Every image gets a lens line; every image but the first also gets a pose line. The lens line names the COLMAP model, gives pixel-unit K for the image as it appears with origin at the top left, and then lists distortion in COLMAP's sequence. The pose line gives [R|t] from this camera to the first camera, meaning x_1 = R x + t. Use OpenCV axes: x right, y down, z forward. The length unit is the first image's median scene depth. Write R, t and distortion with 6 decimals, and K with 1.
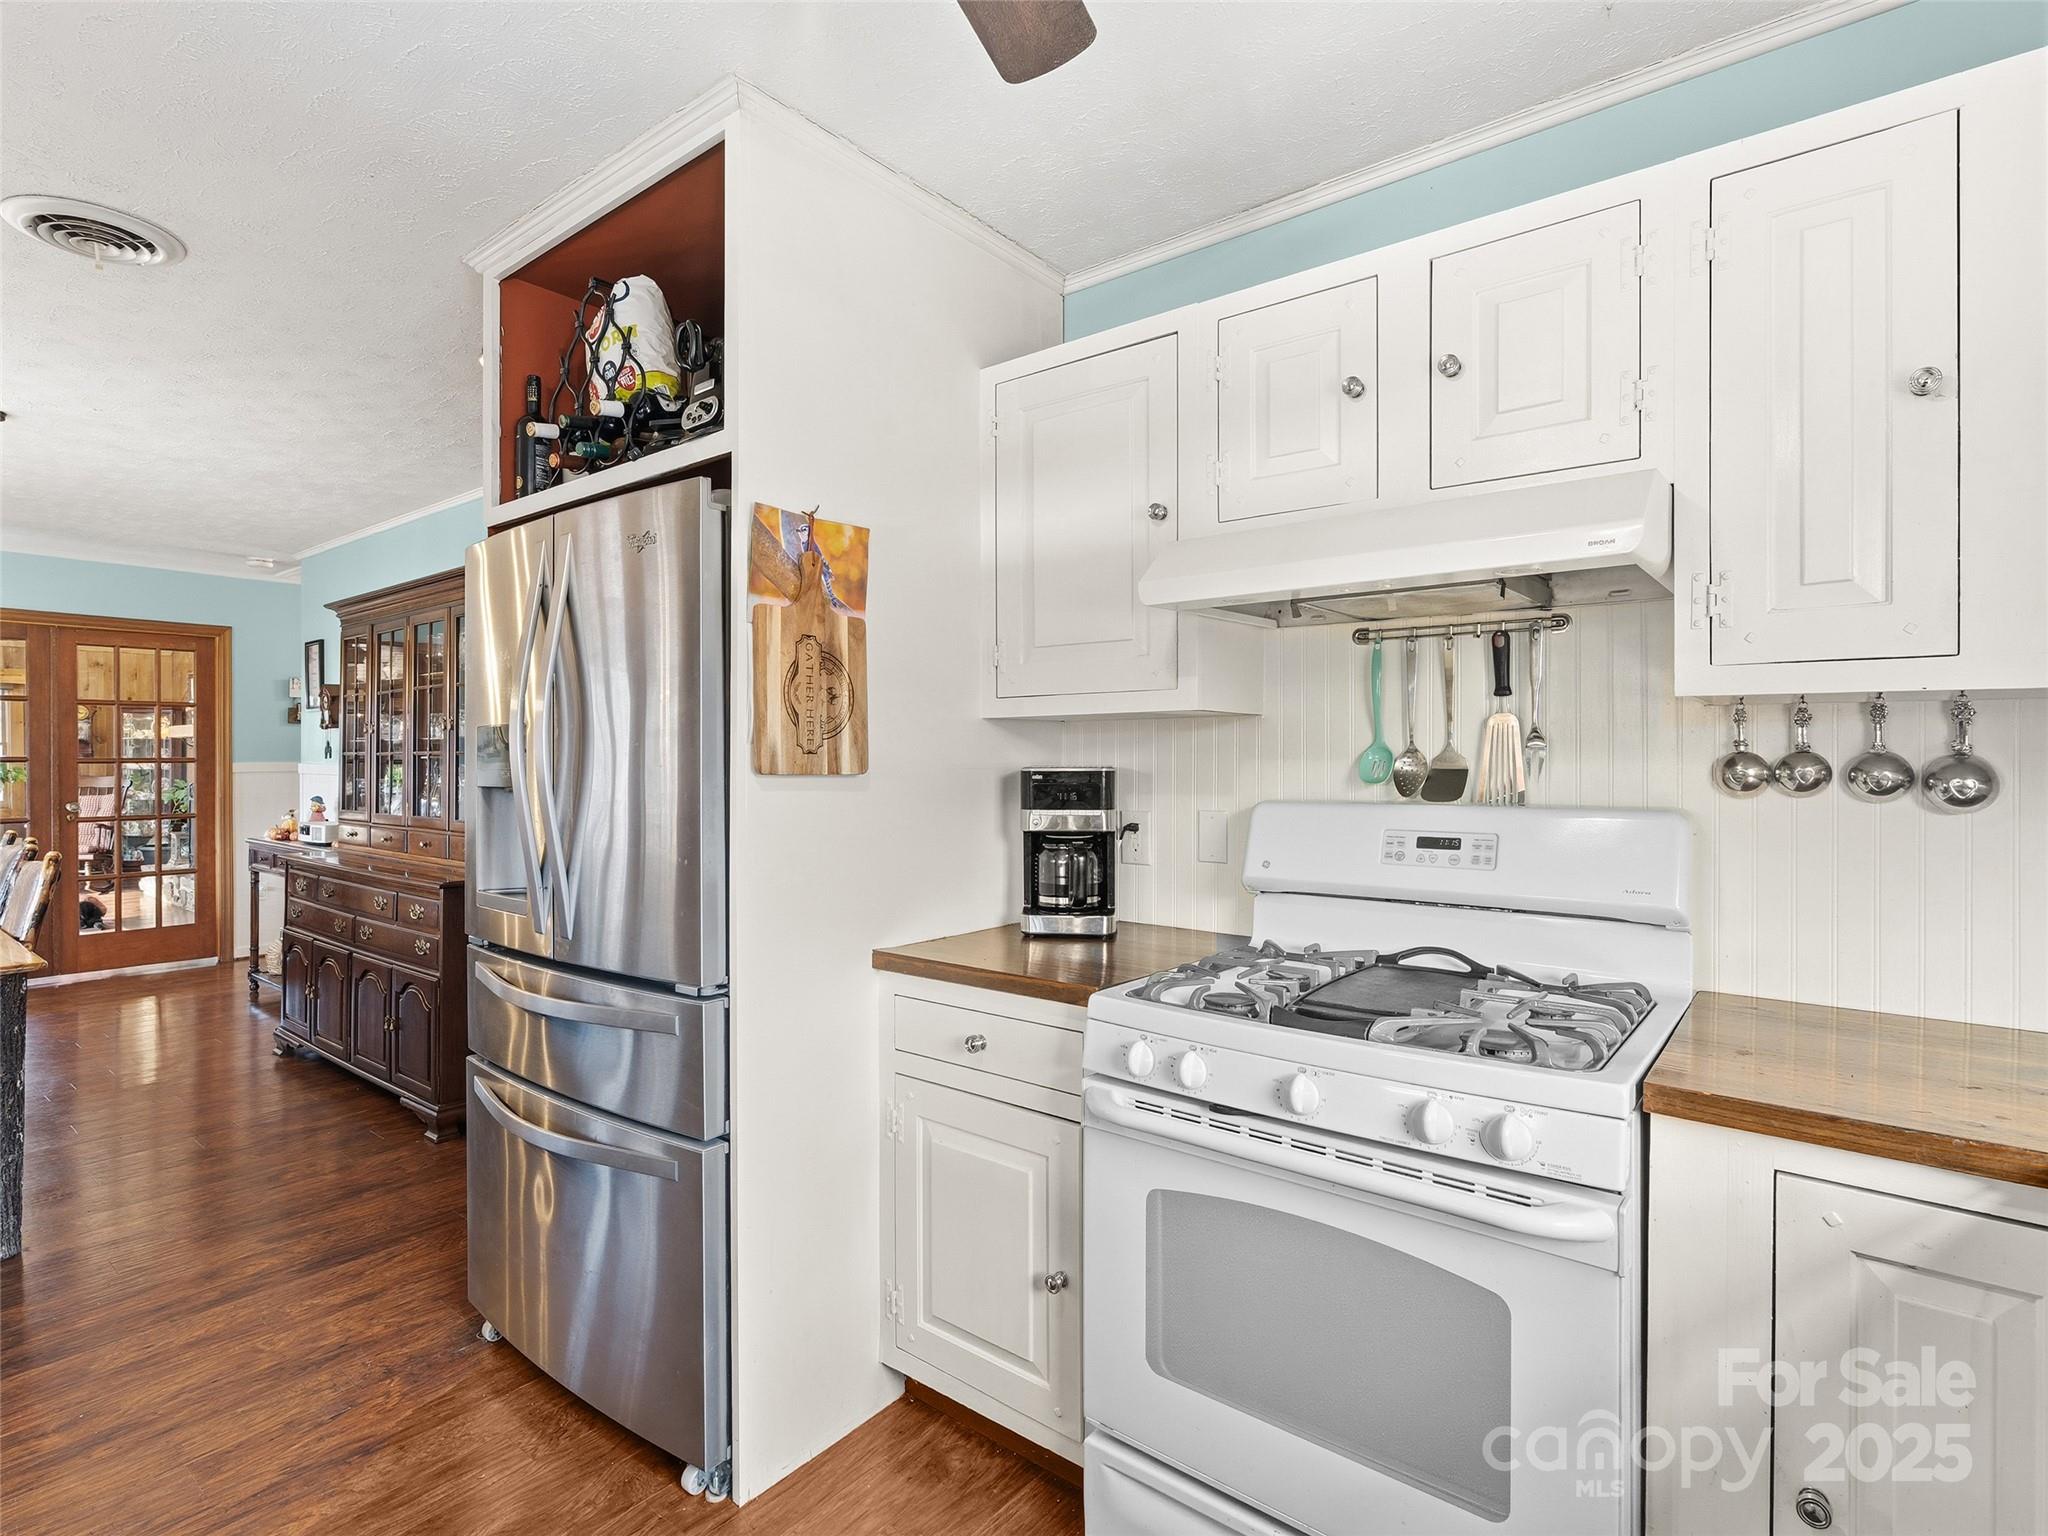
lens RADIAL K [[1029.9, 0, 1027.7], [0, 1029.9, 769.5], [0, 0, 1]] dist [0.000956, 0.000693]
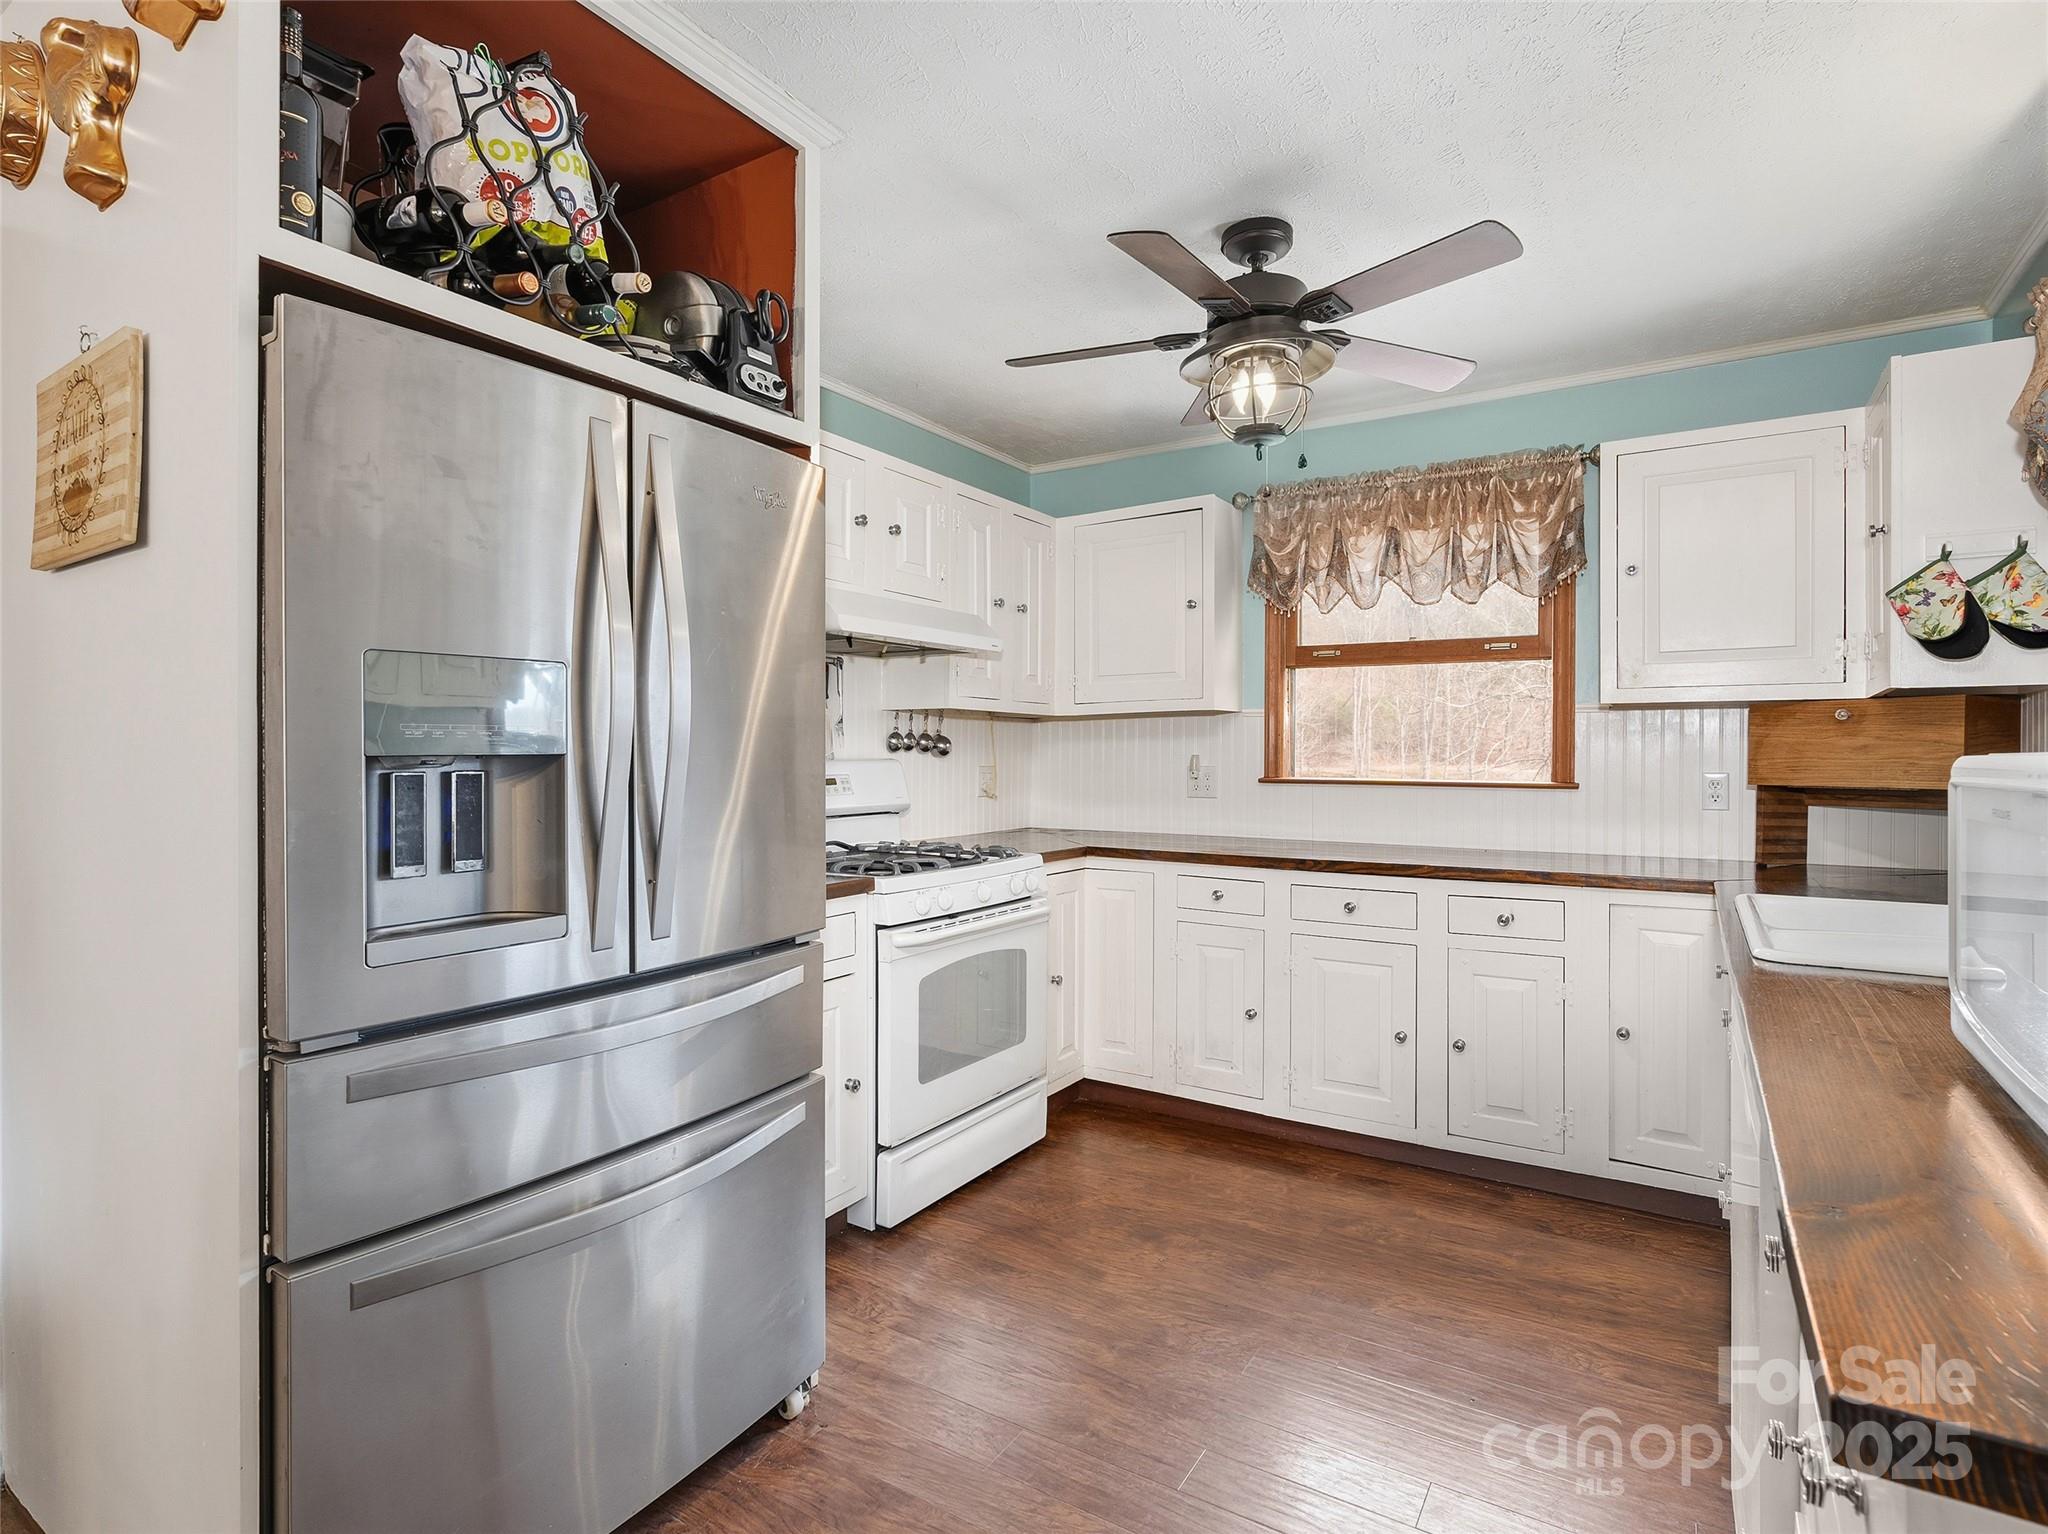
lens RADIAL K [[1029.9, 0, 1024.5], [0, 1029.9, 757.4], [0, 0, 1]] dist [0.000956, 0.000693]
pose [[-0.095862, -0.004500, 0.995384, -1.596955], [0.008555, 0.999949, 0.005344, 0.029287], [-0.995358, 0.009028, -0.095819, 0.983369]]
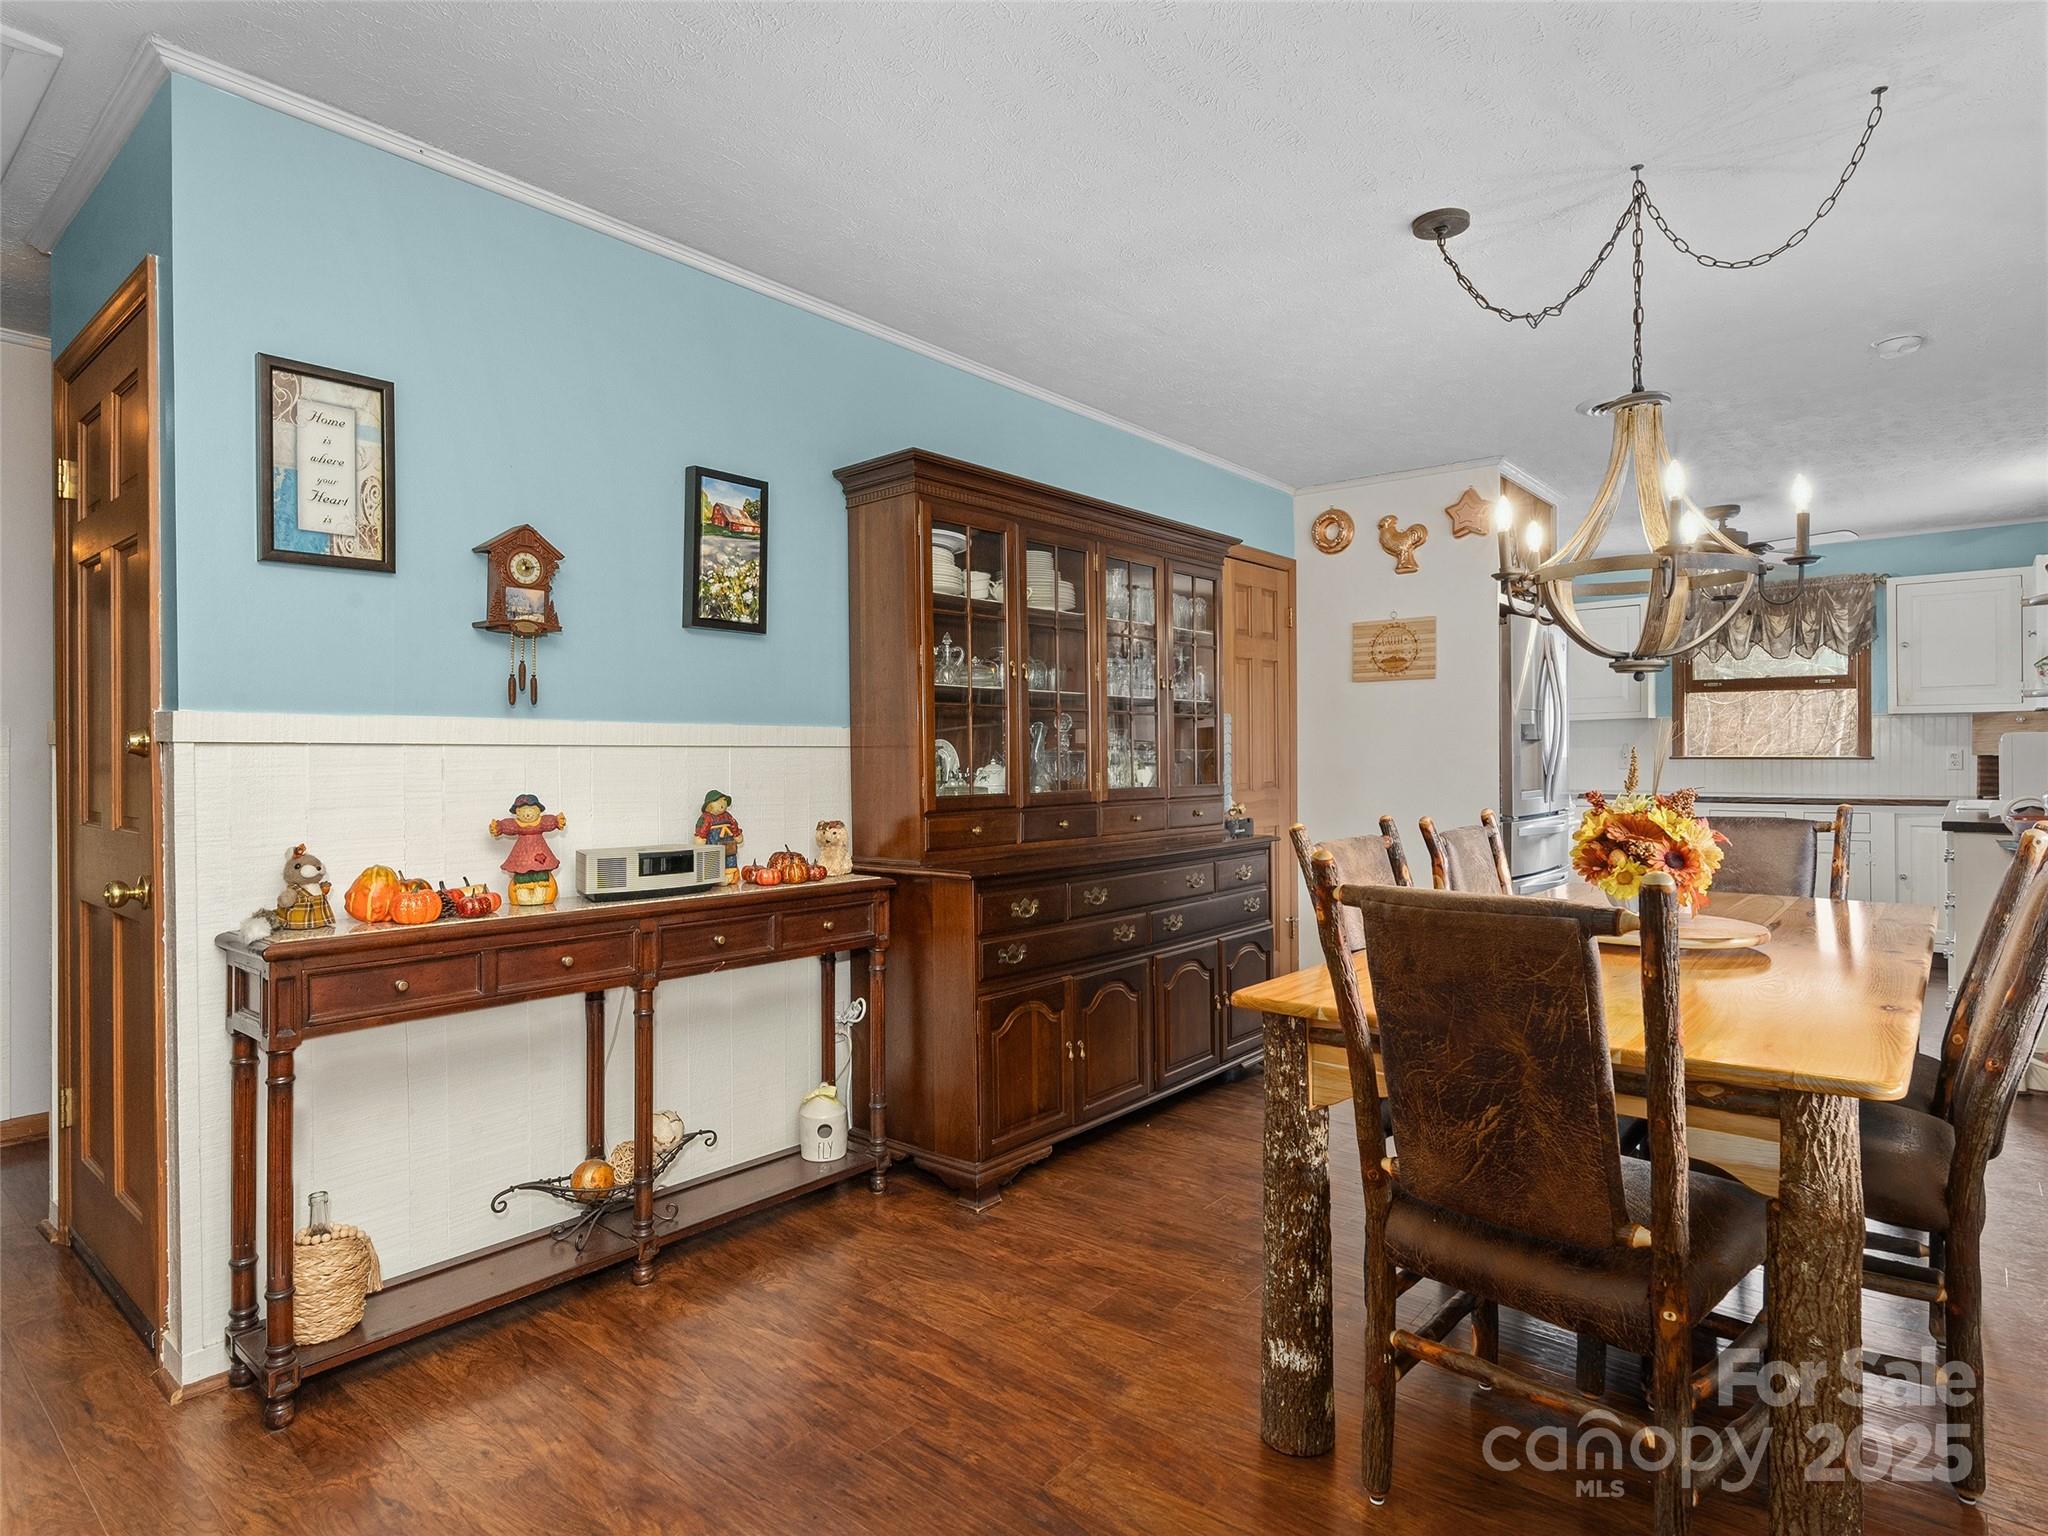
lens RADIAL K [[1108.6, 0, 1014.7], [0, 1108.6, 755.2], [0, 0, 1]] dist [-0.001612, -0.000922]
pose [[0.048164, 0.000477, 0.998839, -3.392110], [0.013097, 0.999914, -0.001110, 0.054340], [-0.998754, 0.013135, 0.048154, 2.293718]]
